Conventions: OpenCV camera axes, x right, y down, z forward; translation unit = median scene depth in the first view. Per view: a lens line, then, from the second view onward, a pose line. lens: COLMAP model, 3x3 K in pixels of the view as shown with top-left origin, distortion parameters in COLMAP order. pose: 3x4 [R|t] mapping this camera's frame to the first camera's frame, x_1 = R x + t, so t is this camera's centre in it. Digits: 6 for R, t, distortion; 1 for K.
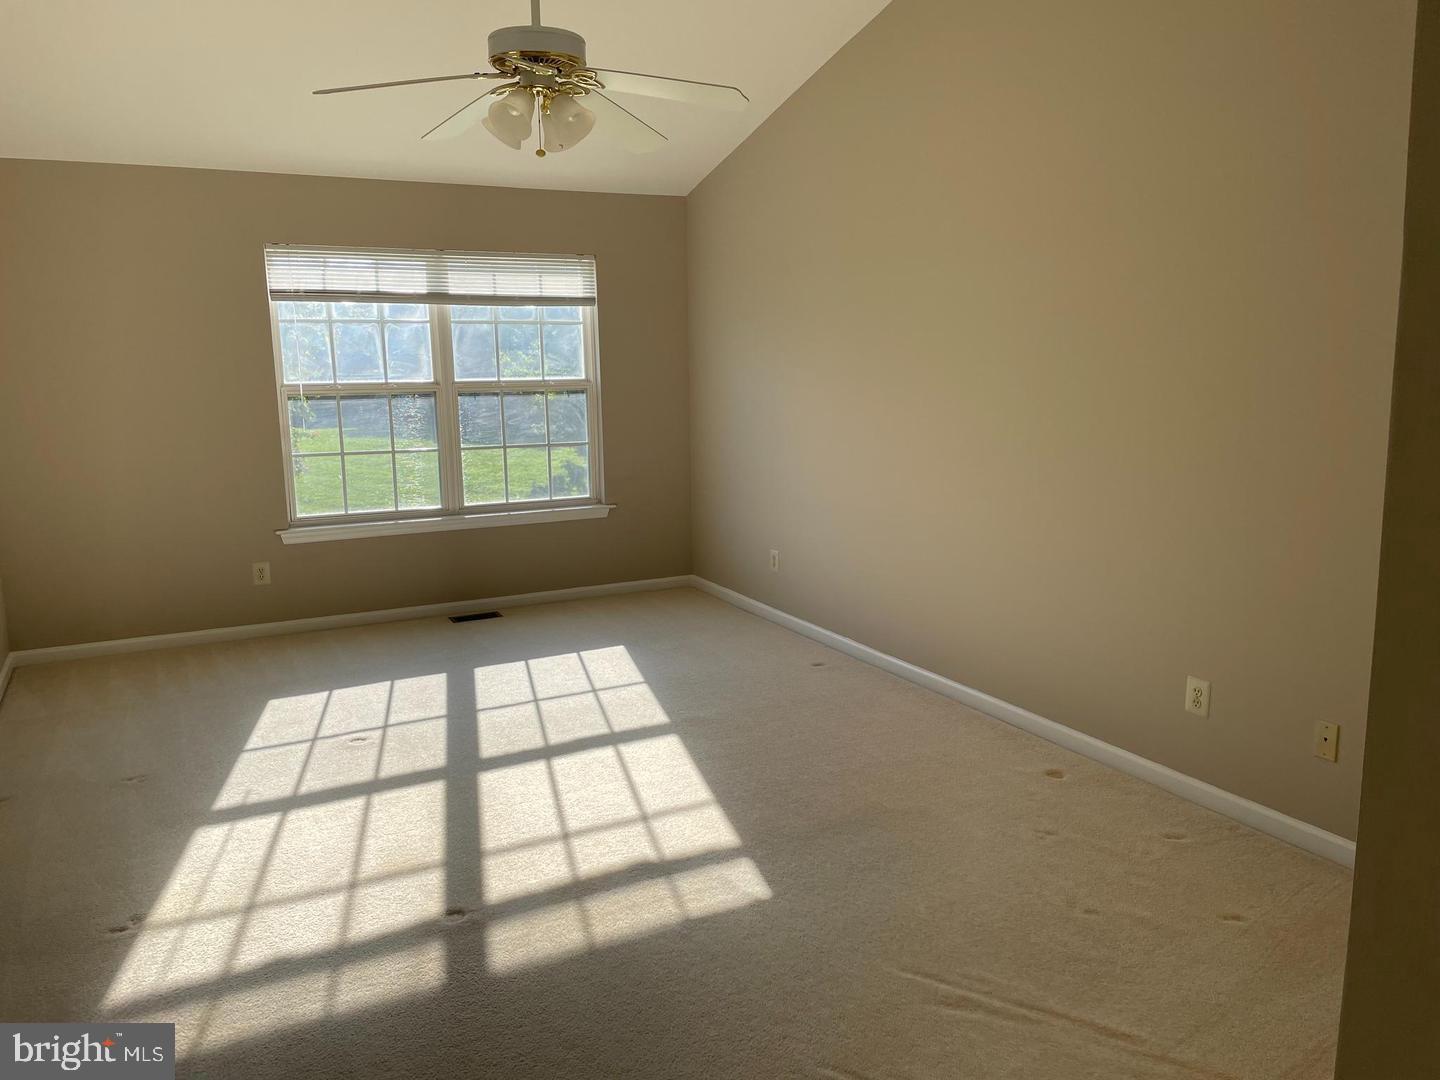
lens RADIAL K [[1095.7, 0, 720.0], [0, 1095.7, 540.0], [0, 0, 1]] dist [0.114855, -0.130061]
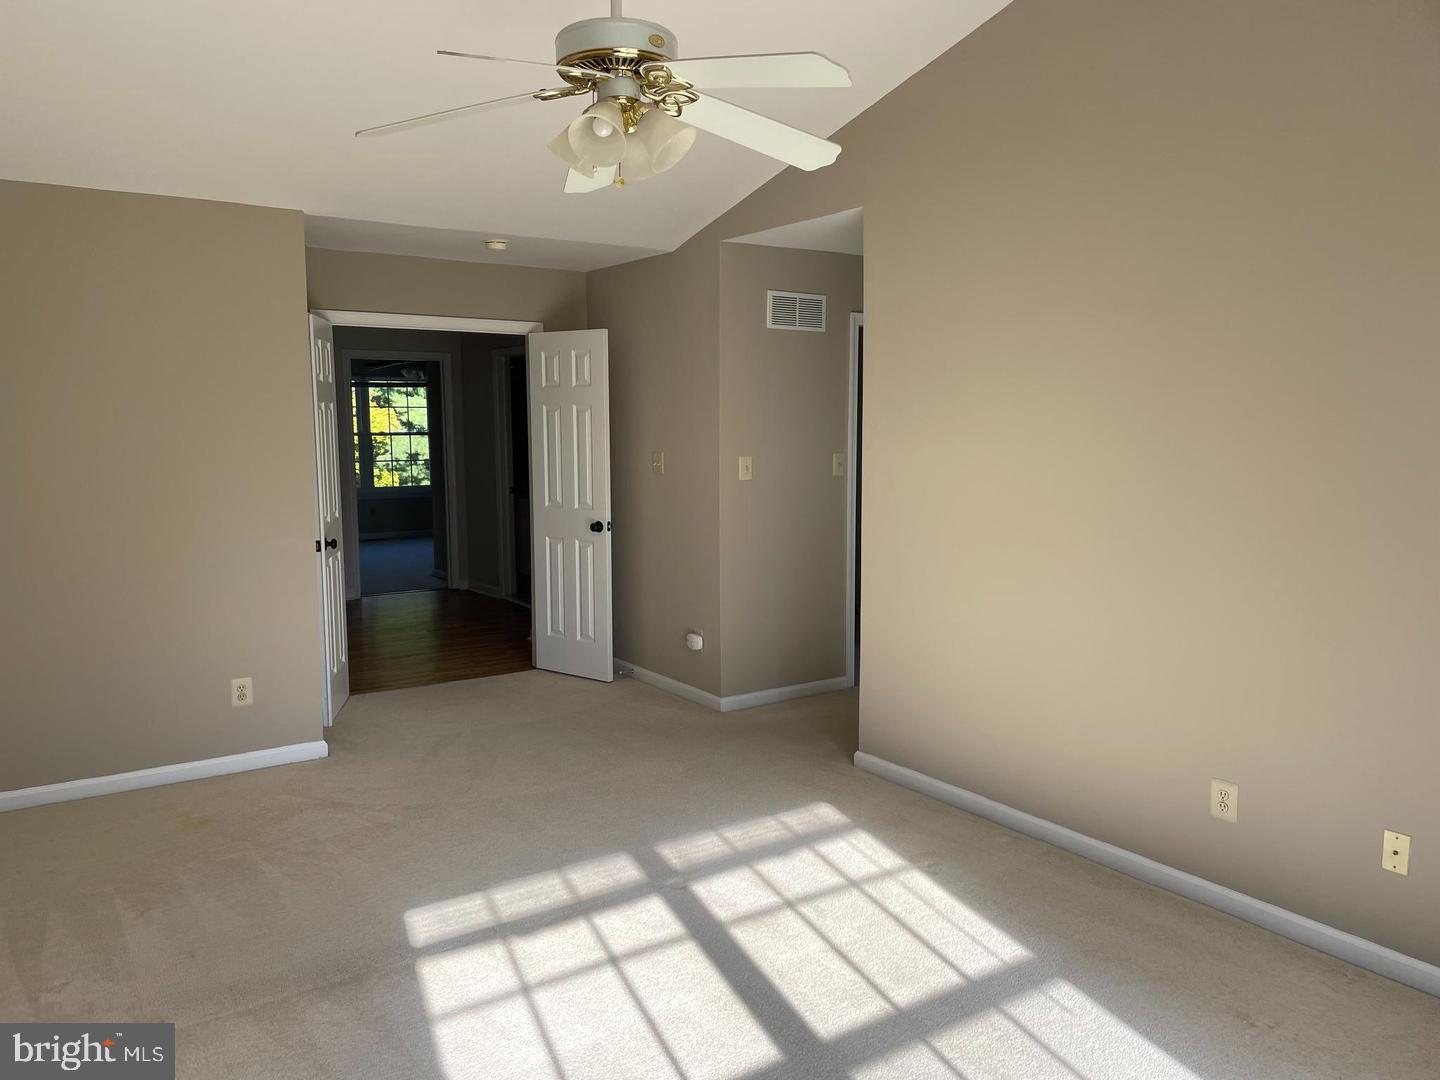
lens RADIAL K [[1095.7, 0, 720.0], [0, 1095.7, 540.0], [0, 0, 1]] dist [0.114855, -0.130061]
pose [[-0.990614, 0.032681, -0.132722, -0.126574], [-0.005587, 0.960503, 0.278213, -0.343112], [0.136573, 0.276343, -0.951306, 1.935527]]
